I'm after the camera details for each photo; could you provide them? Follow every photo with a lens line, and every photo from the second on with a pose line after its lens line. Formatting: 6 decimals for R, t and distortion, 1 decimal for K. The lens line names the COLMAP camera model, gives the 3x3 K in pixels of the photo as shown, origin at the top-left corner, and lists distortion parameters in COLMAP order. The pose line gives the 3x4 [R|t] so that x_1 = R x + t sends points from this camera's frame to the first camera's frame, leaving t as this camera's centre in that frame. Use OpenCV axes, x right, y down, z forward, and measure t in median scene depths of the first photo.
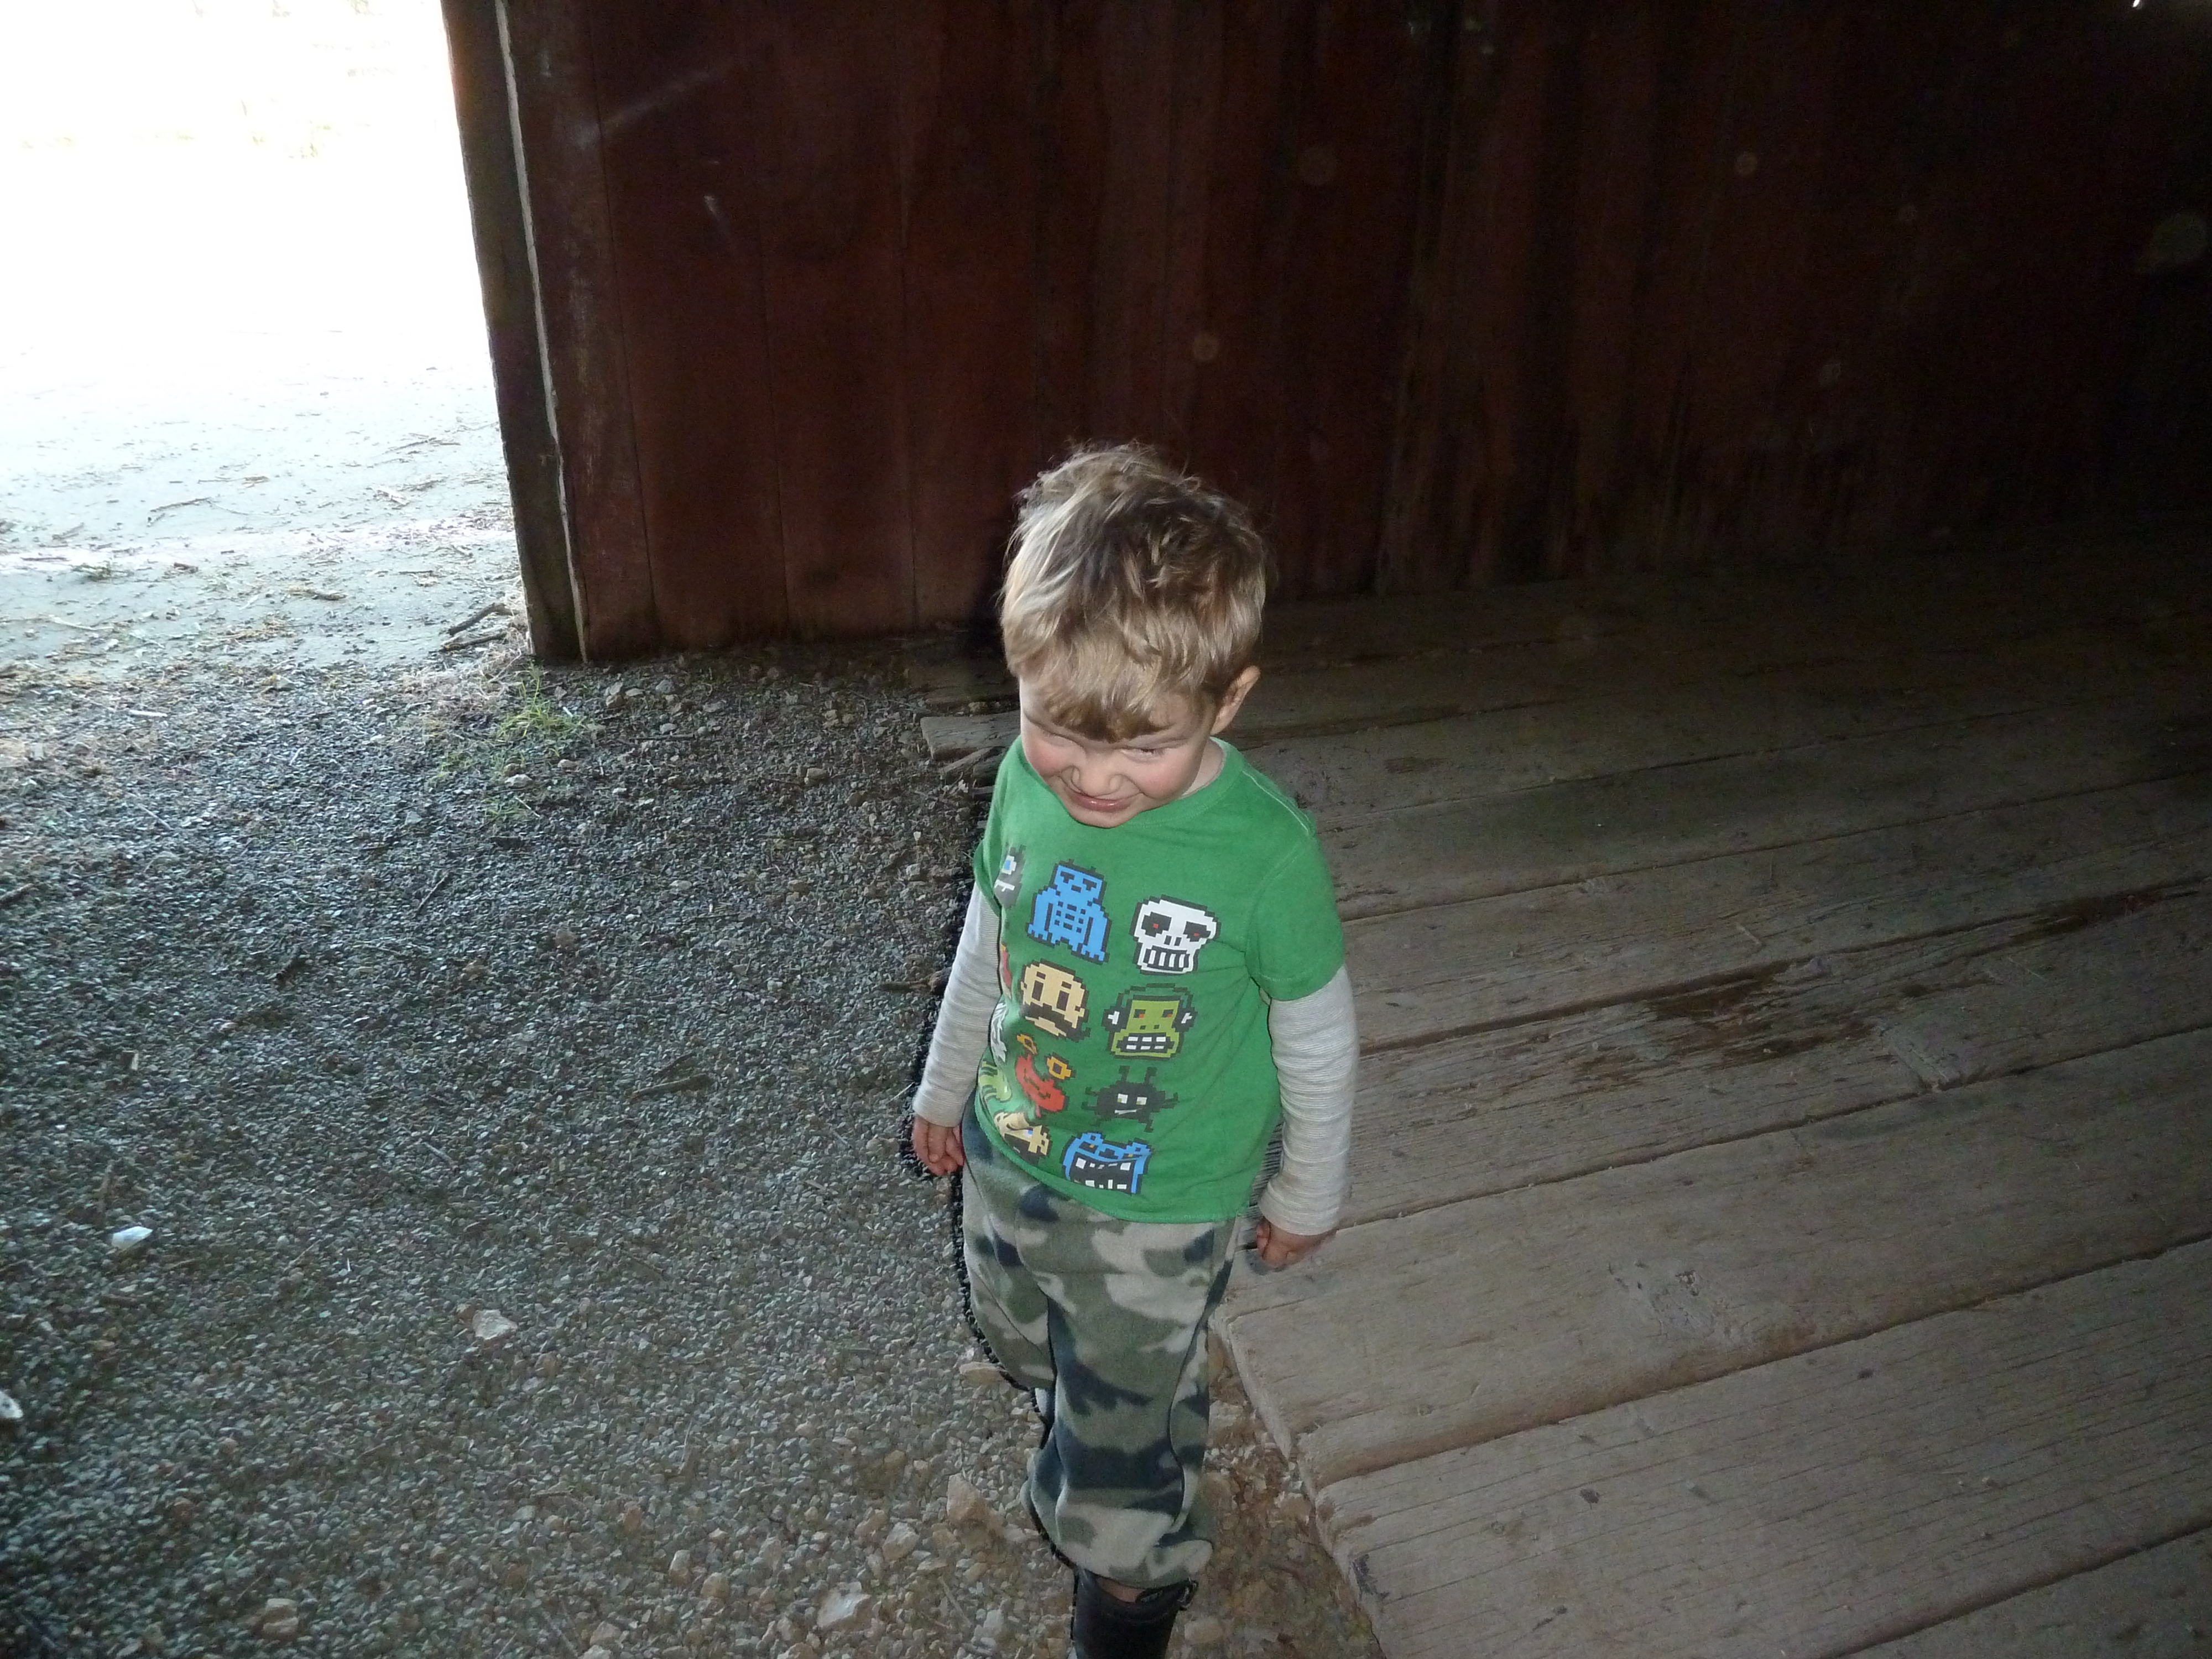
lens RADIAL K [[1633.1, 0, 1102.0], [0, 1633.1, 819.7], [0, 0, 1]] dist [-0.038545, 0.007528]
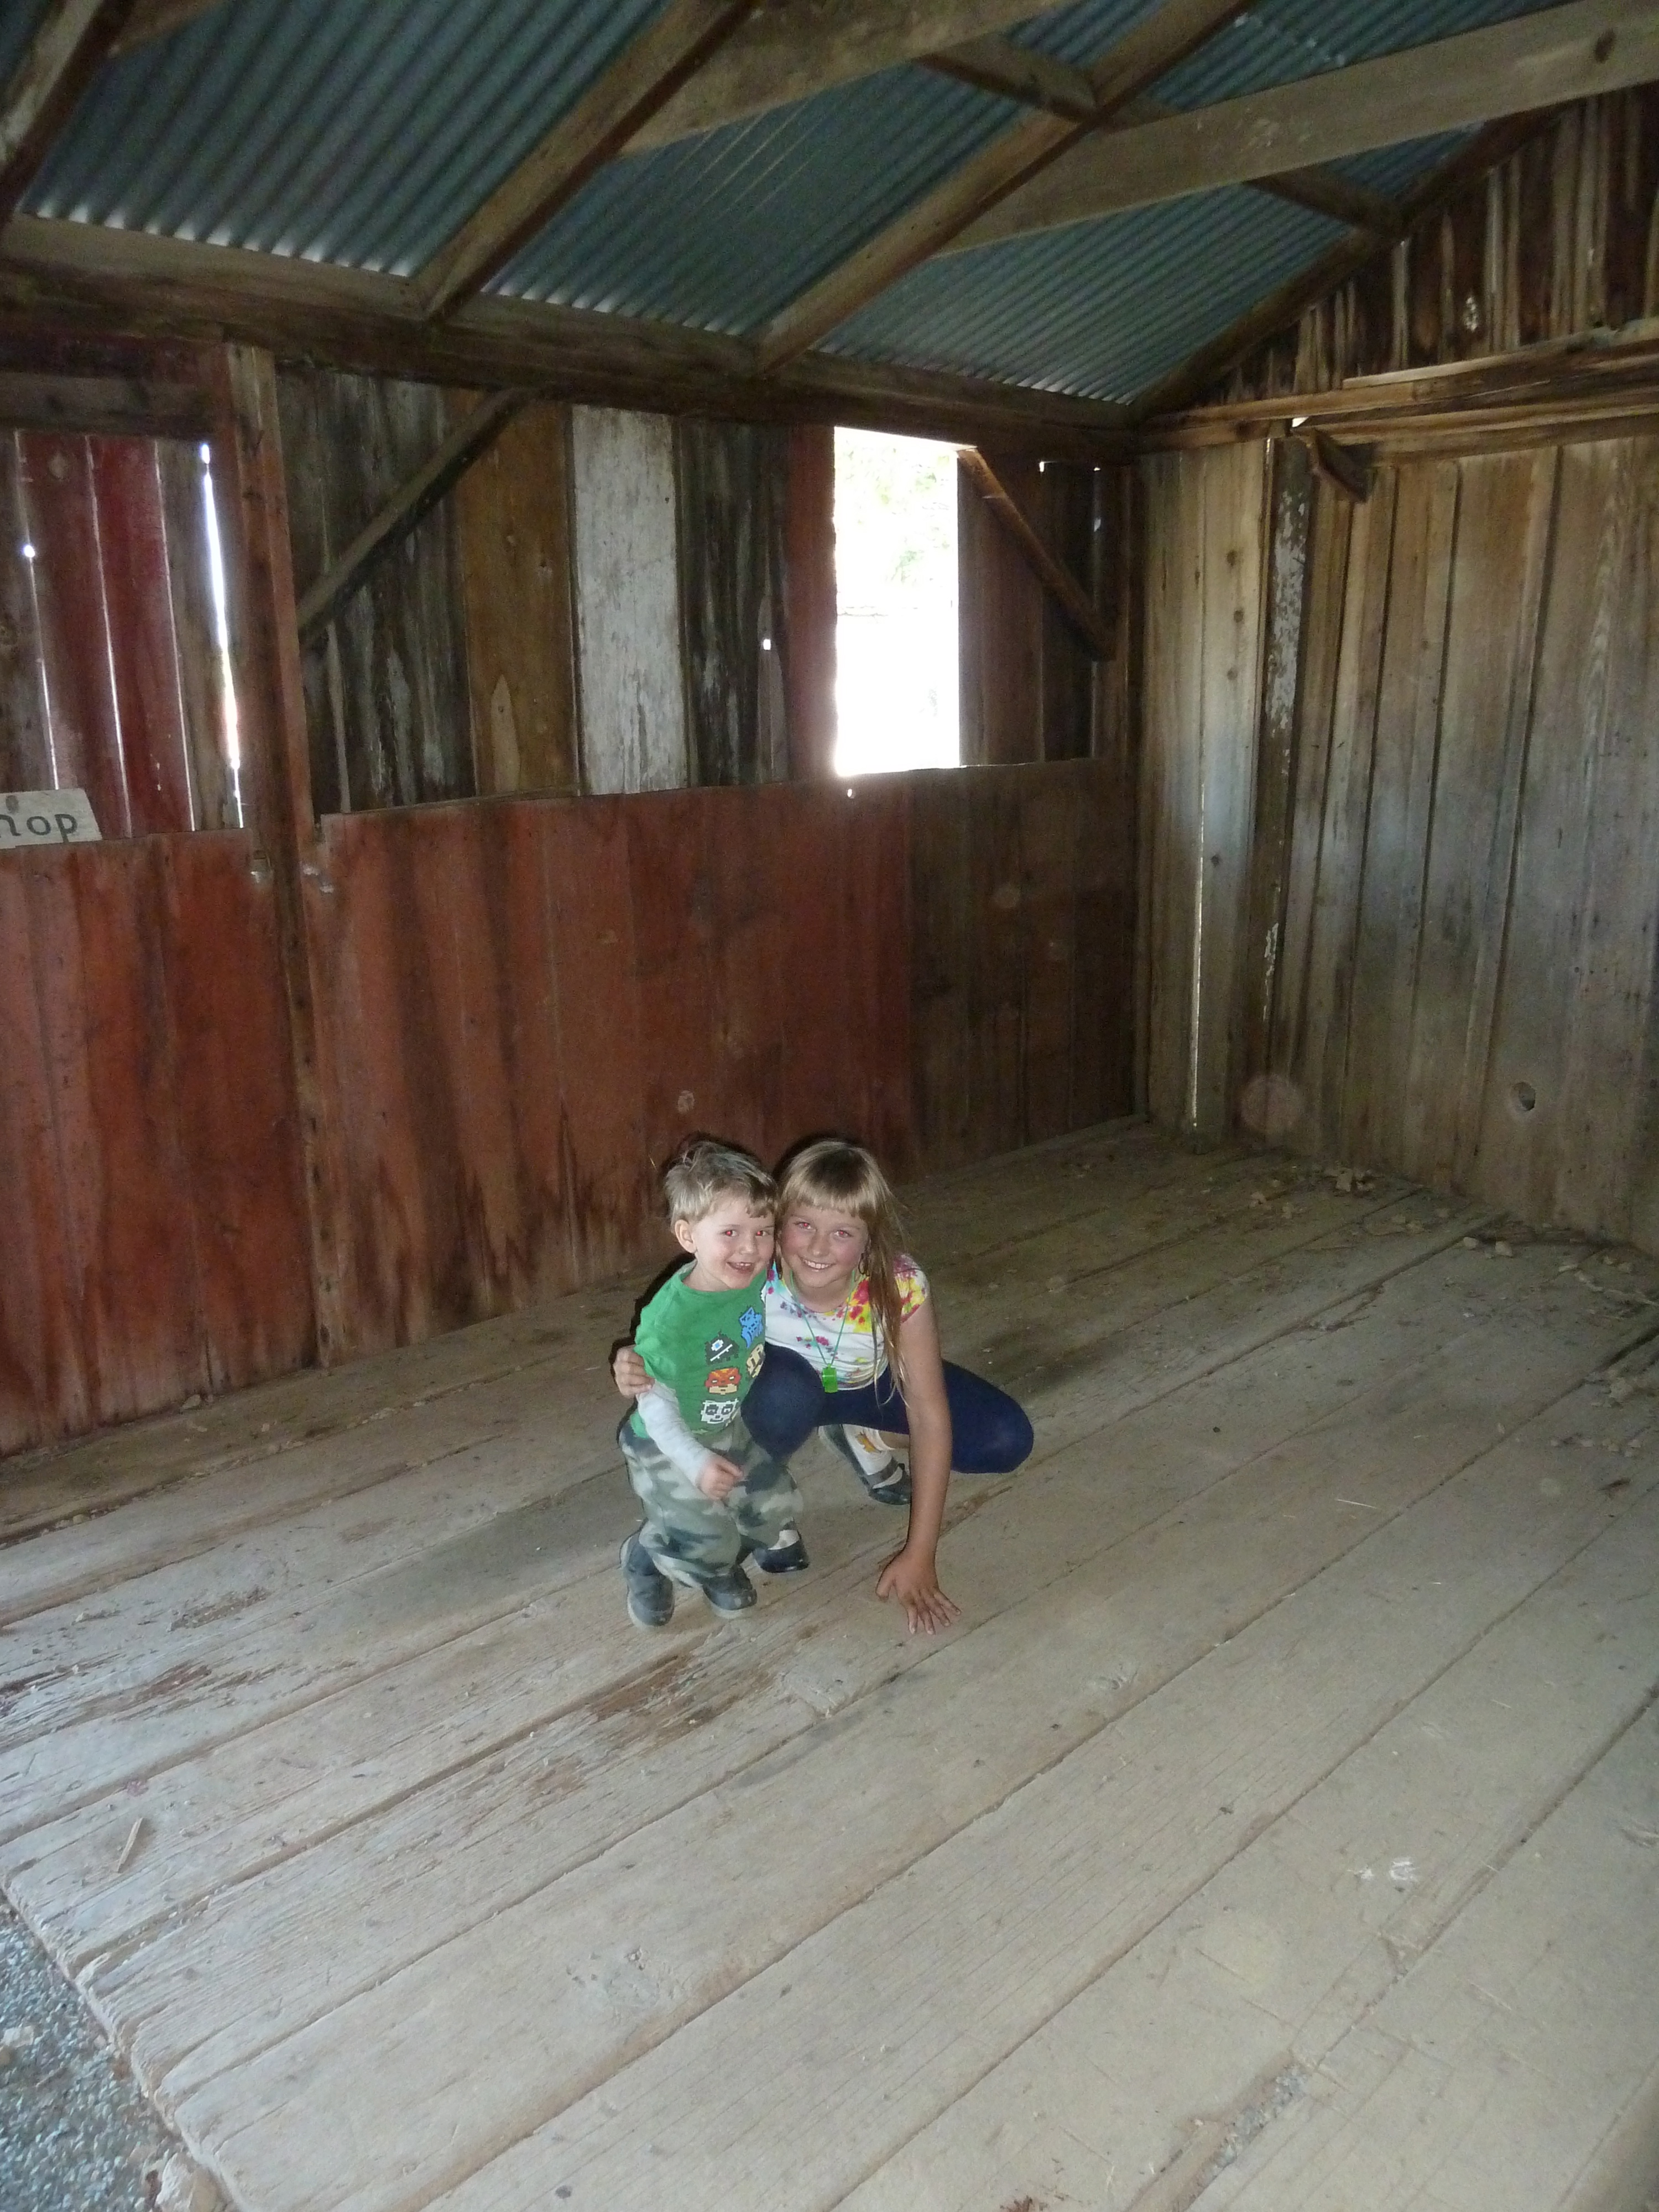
lens RADIAL K [[1633.1, 0, 836.1], [0, 1633.1, 1134.6], [0, 0, 1]] dist [-0.038545, 0.007528]
pose [[0.896934, -0.142609, 0.418537, 0.075856], [0.233977, 0.956254, -0.175593, -0.029853], [-0.375187, 0.255423, 0.891063, -0.173738]]
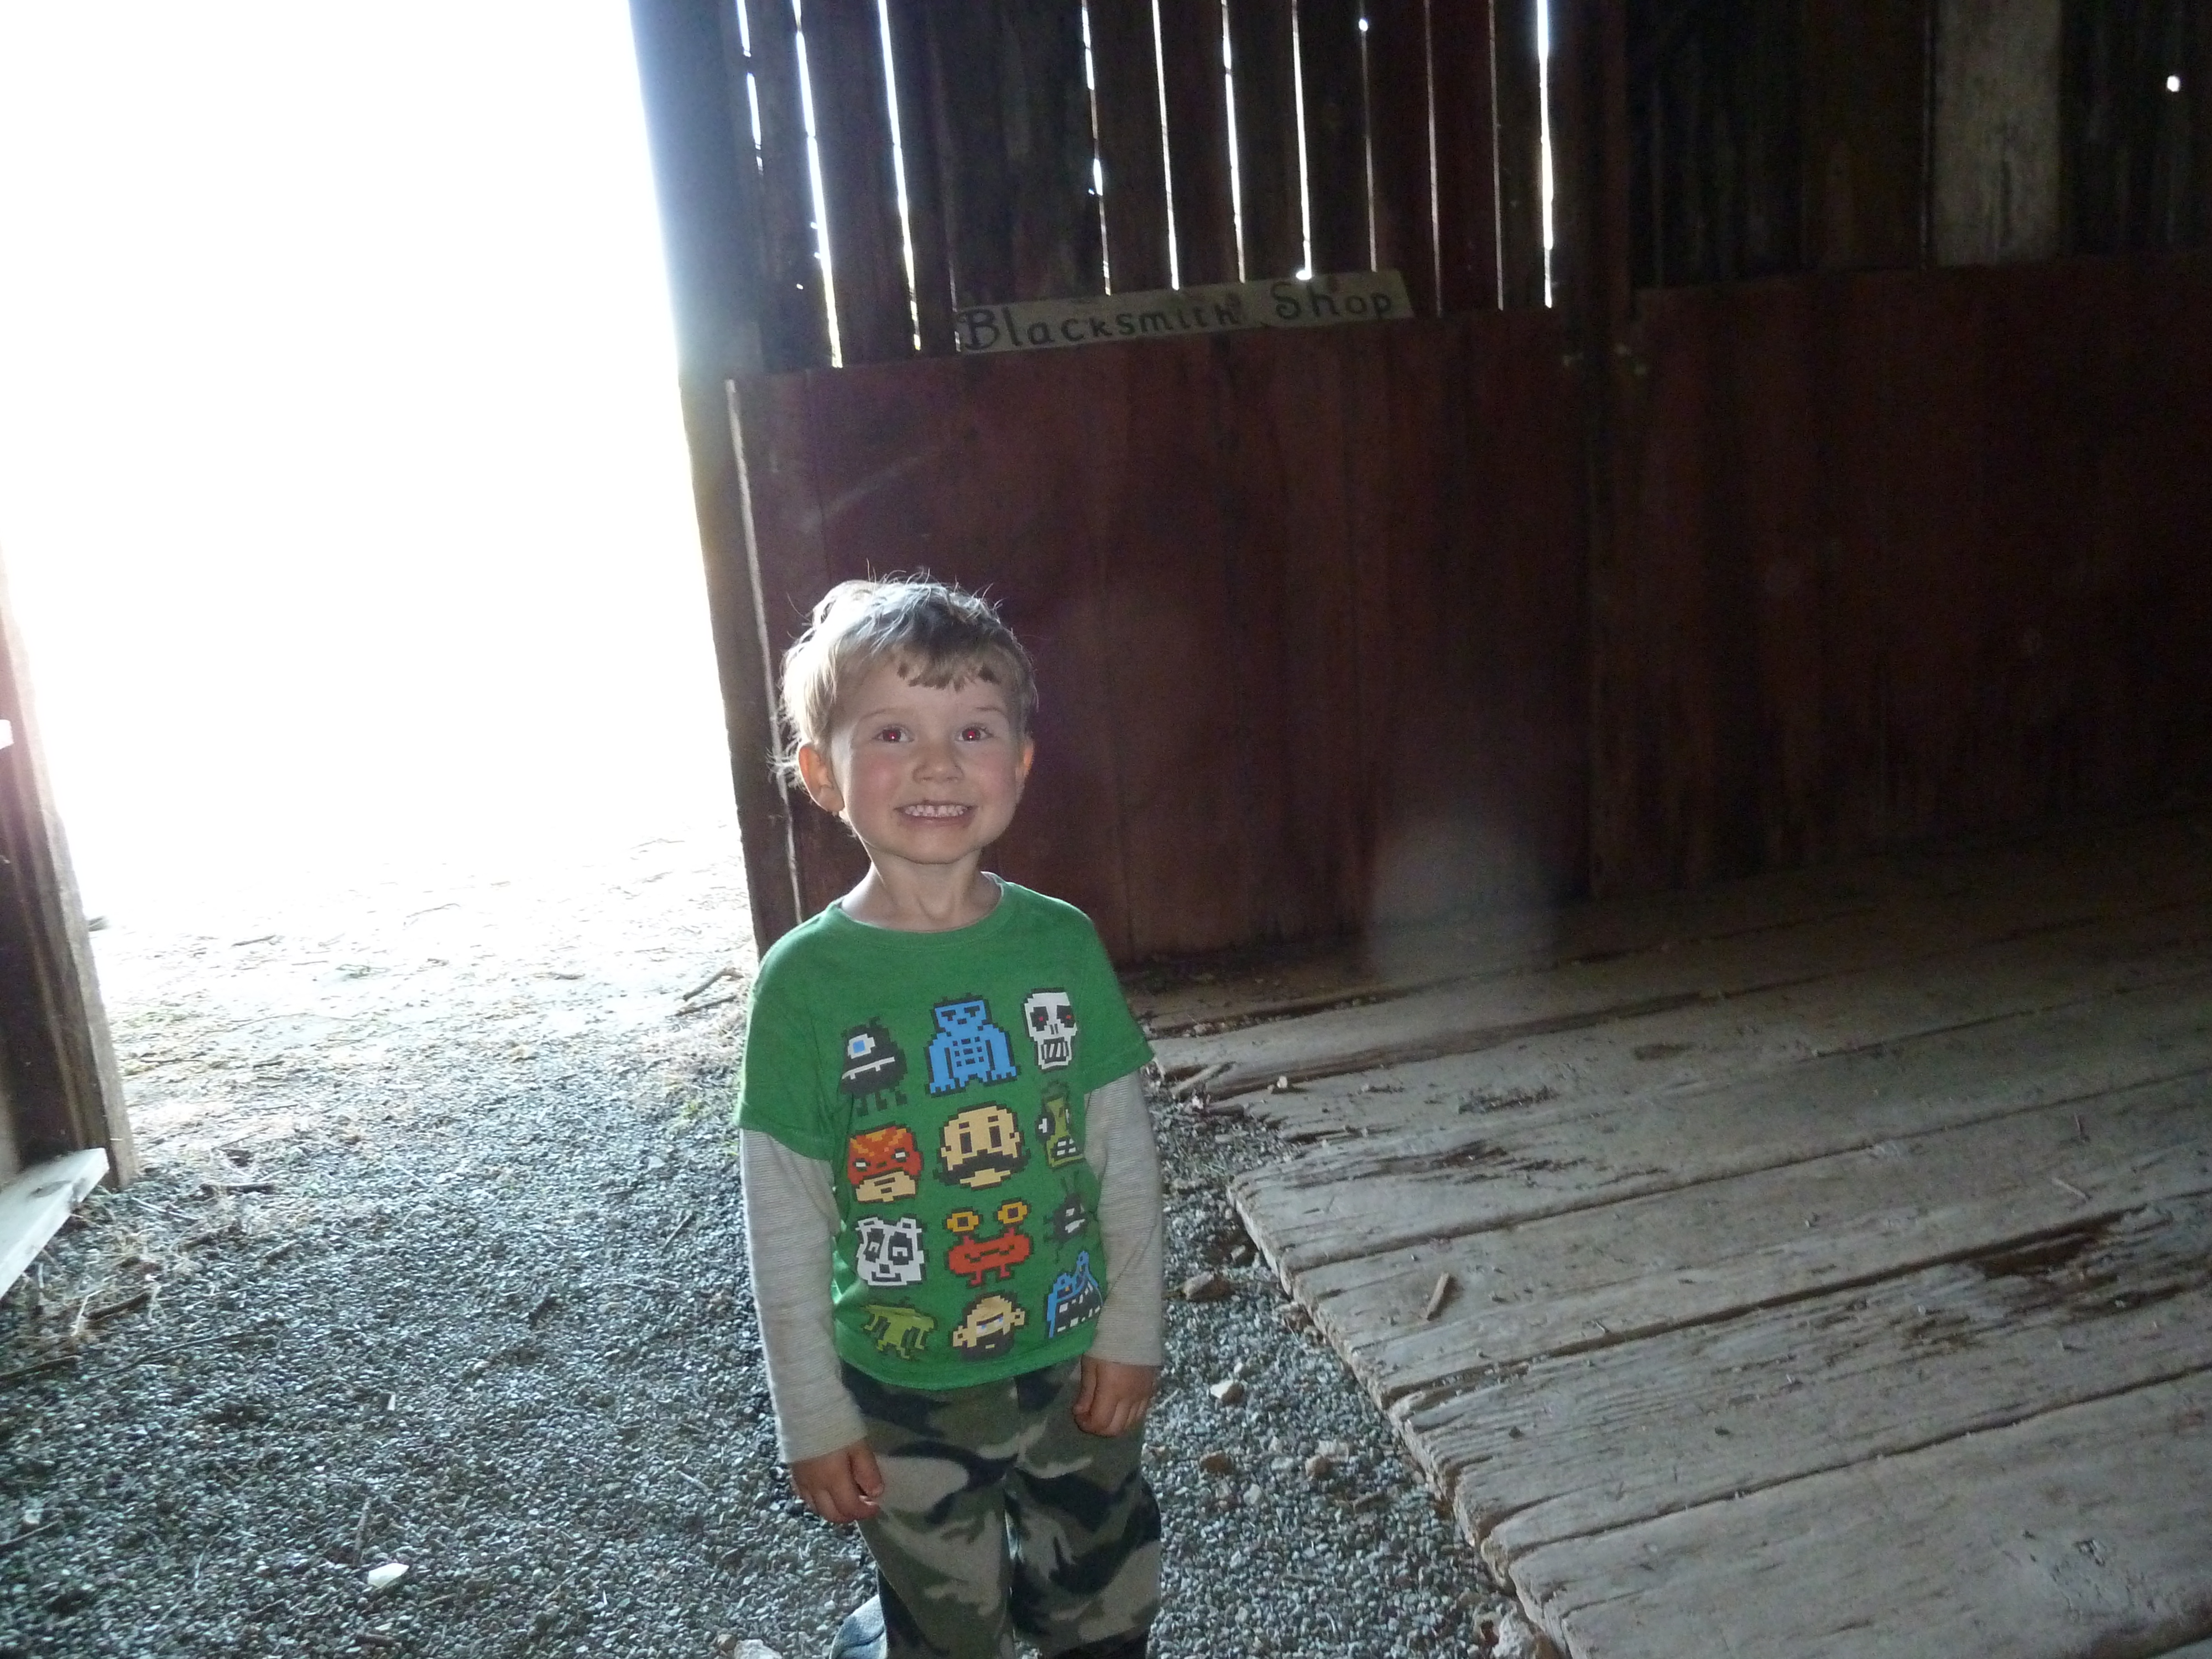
lens RADIAL K [[1633.1, 0, 1102.2], [0, 1633.1, 838.3], [0, 0, 1]] dist [-0.038545, 0.007528]
pose [[0.991213, -0.083122, -0.102899, -0.035140], [0.056527, 0.969467, -0.238620, 0.071451], [0.119592, 0.230706, 0.965646, 0.014053]]
